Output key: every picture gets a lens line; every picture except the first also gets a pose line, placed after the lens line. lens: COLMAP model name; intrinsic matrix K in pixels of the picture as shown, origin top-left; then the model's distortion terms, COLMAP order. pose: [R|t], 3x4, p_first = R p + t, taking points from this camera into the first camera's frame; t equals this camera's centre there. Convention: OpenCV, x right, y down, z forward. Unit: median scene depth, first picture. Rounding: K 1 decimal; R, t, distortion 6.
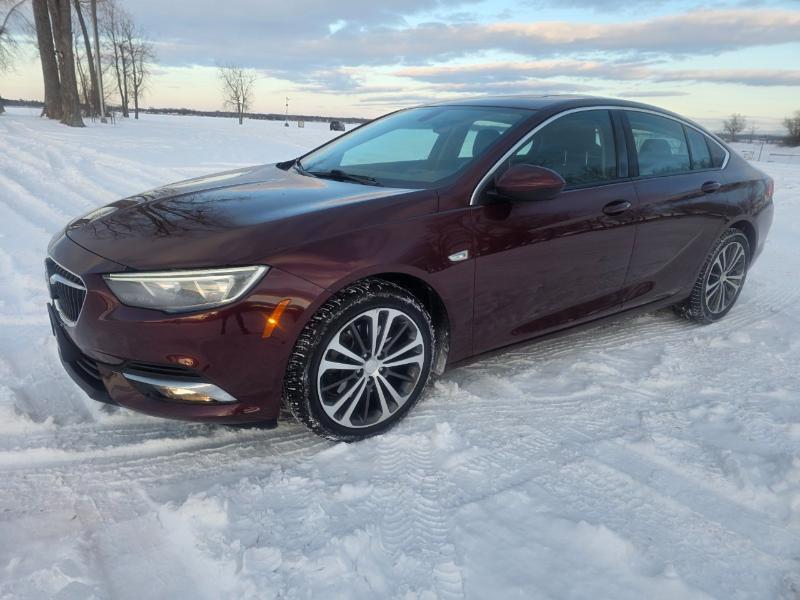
lens RADIAL K [[535.3, 0, 390.3], [0, 535.3, 292.1], [0, 0, 1]] dist [0.070770, -0.070733]
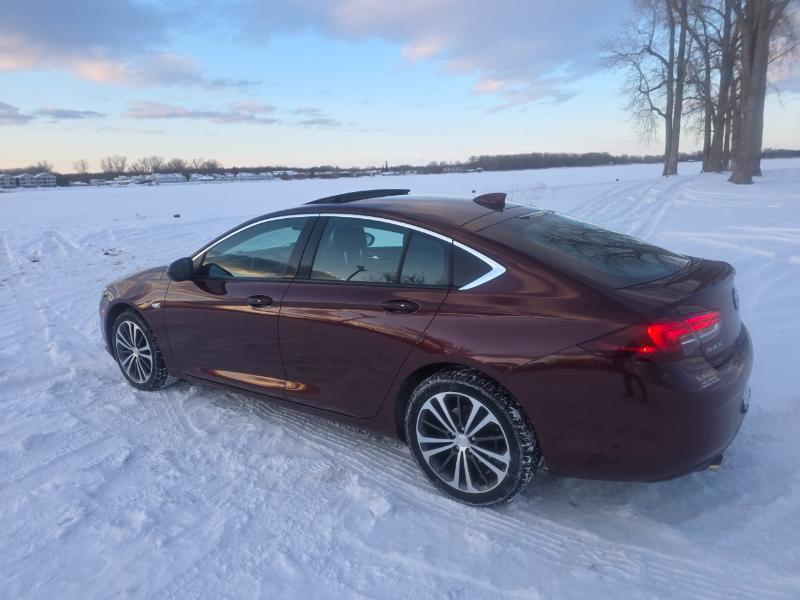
lens RADIAL K [[532.2, 0, 405.2], [0, 532.2, 297.3], [0, 0, 1]] dist [0.067519, -0.060377]
pose [[0.349961, 0.156899, -0.923531, 2.047291], [-0.225781, 0.970937, 0.079396, -0.420313], [0.909148, 0.180730, 0.375215, 1.095428]]
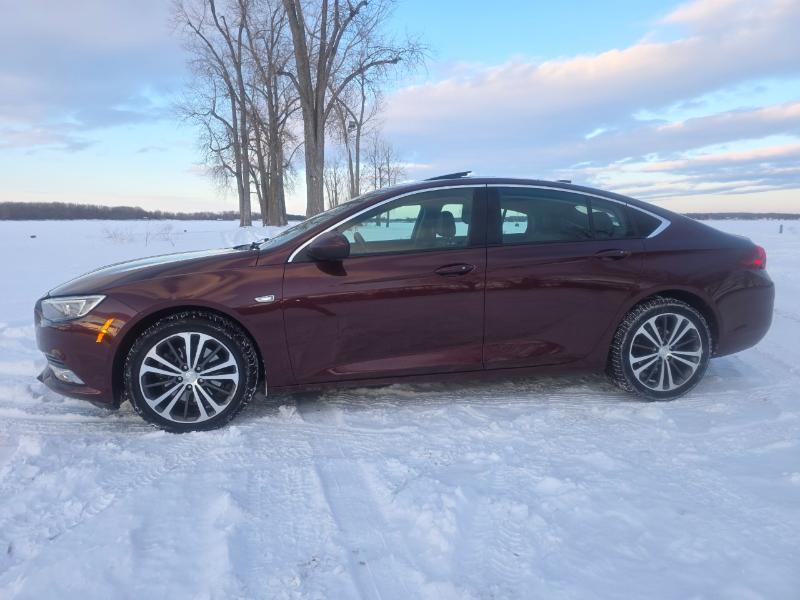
lens RADIAL K [[533.9, 0, 397.9], [0, 533.9, 297.6], [0, 0, 1]] dist [0.071766, -0.067935]
pose [[0.913935, 0.015724, -0.405555, 0.974880], [-0.083357, 0.985219, -0.149649, 0.100348], [0.397207, 0.170575, 0.901738, -0.055672]]
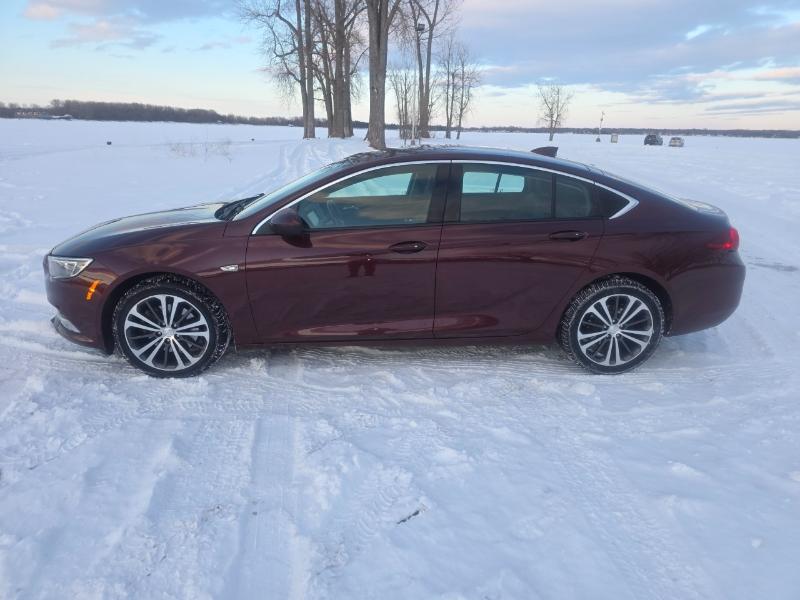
lens RADIAL K [[534.6, 0, 407.9], [0, 534.6, 300.5], [0, 0, 1]] dist [0.068507, -0.060488]
pose [[0.862414, 0.134568, -0.487990, 1.296316], [-0.140006, 0.989822, 0.025523, -0.087546], [0.486458, 0.046310, 0.872476, -0.038335]]
